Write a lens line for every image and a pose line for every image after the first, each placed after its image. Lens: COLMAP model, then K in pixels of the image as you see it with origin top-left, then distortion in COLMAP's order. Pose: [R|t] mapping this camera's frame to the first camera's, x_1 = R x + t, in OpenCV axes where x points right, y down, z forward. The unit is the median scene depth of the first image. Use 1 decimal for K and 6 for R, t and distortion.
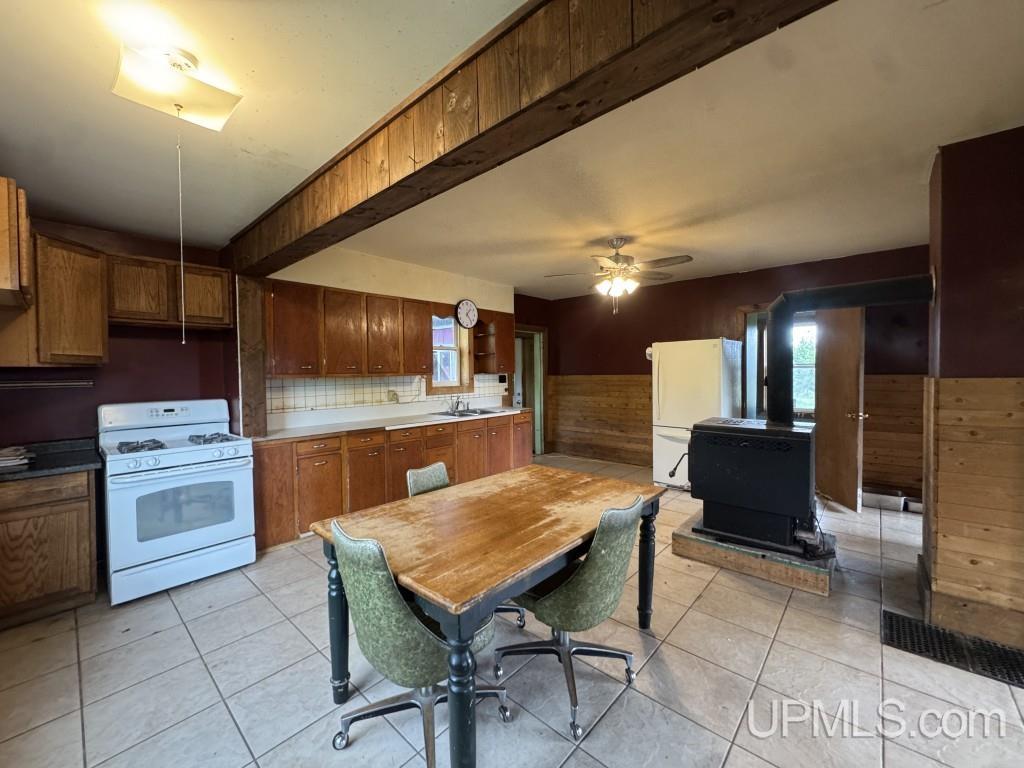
lens RADIAL K [[409.0, 0, 494.7], [0, 409.0, 382.9], [0, 0, 1]] dist [-0.001050, 0.000097]
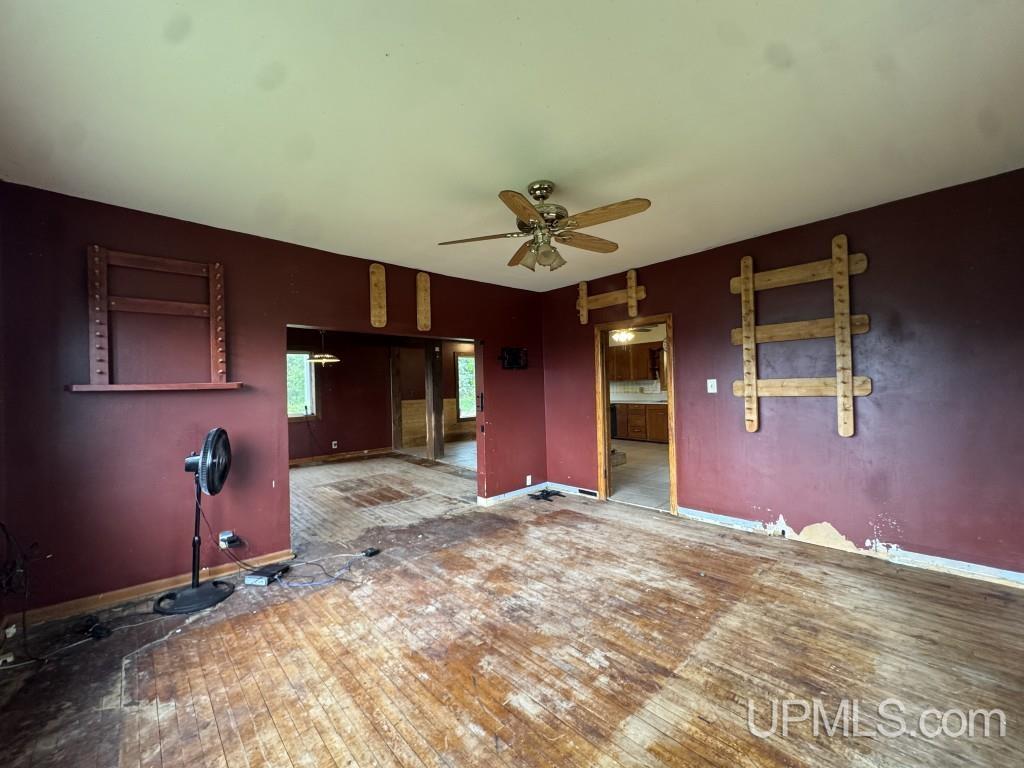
lens RADIAL K [[409.0, 0, 494.7], [0, 409.0, 382.9], [0, 0, 1]] dist [-0.001050, 0.000097]
pose [[-0.084413, 0.010012, -0.996381, 1.907231], [0.002707, 0.999948, 0.009818, -0.026844], [0.996427, -0.001868, -0.084435, 0.438417]]
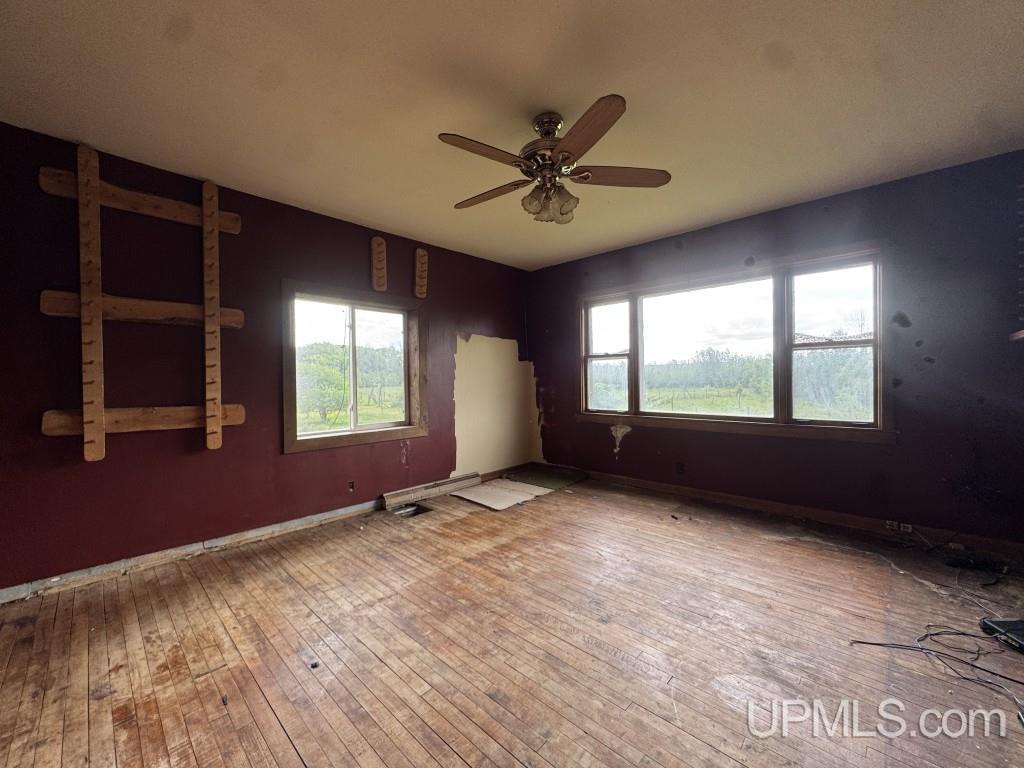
lens RADIAL K [[409.0, 0, 494.7], [0, 409.0, 382.9], [0, 0, 1]] dist [-0.001050, 0.000097]
pose [[0.022497, 0.004001, 0.999739, 0.877939], [0.037244, 0.999295, -0.004837, 0.019862], [-0.999053, 0.037343, 0.022332, 0.516836]]
